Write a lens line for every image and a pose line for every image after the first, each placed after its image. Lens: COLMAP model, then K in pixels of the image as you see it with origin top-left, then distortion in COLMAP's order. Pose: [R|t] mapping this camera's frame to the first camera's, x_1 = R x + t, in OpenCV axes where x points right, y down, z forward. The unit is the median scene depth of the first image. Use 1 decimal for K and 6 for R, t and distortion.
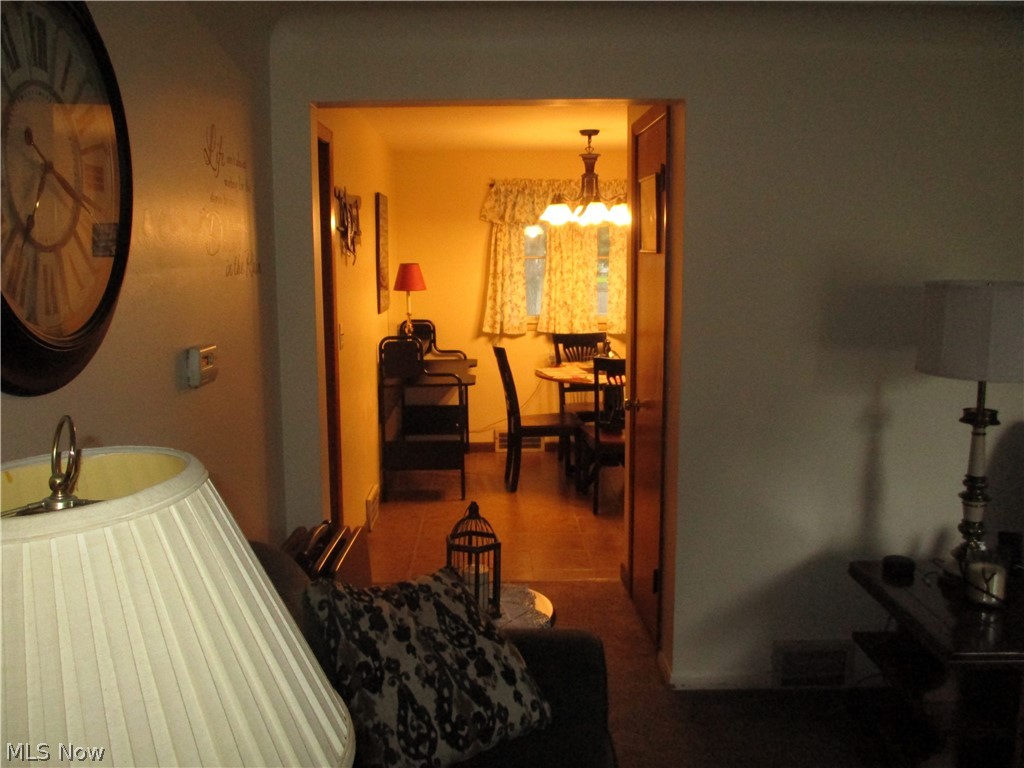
lens RADIAL K [[919.1, 0, 512.8], [0, 919.1, 381.5], [0, 0, 1]] dist [-0.029038, 0.002651]
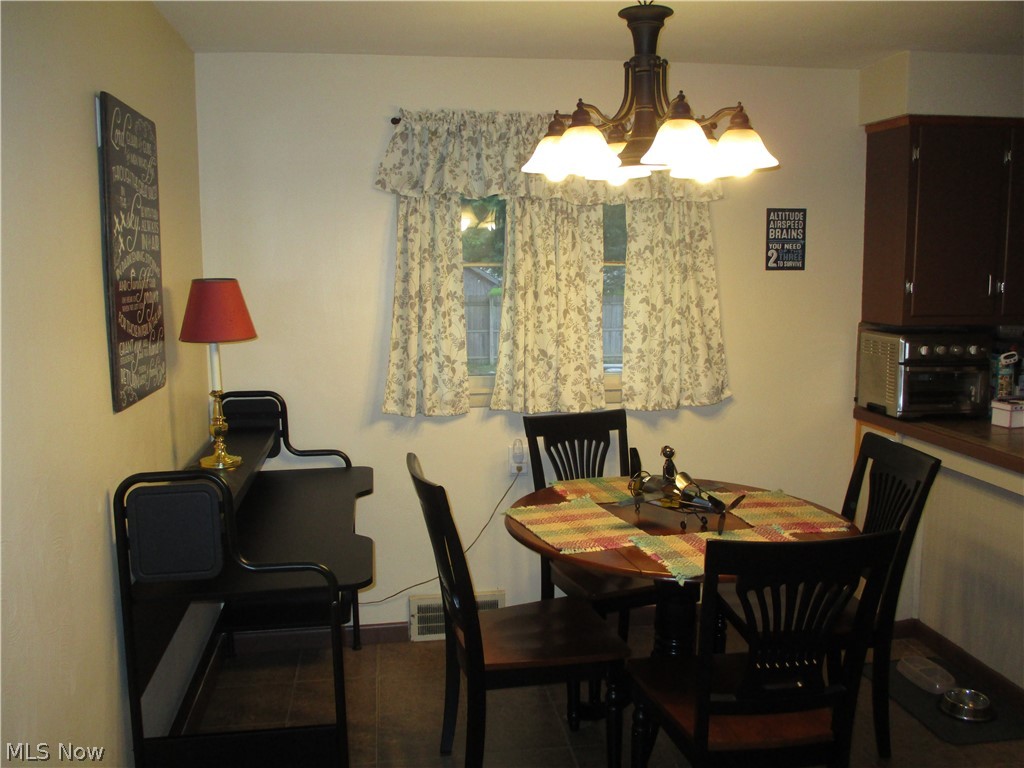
lens RADIAL K [[919.1, 0, 512.8], [0, 919.1, 381.5], [0, 0, 1]] dist [-0.029038, 0.002651]
pose [[0.992675, -0.018915, 0.119323, -0.021588], [0.020247, 0.999745, -0.009958, -0.065139], [-0.119104, 0.012301, 0.992806, 0.495494]]
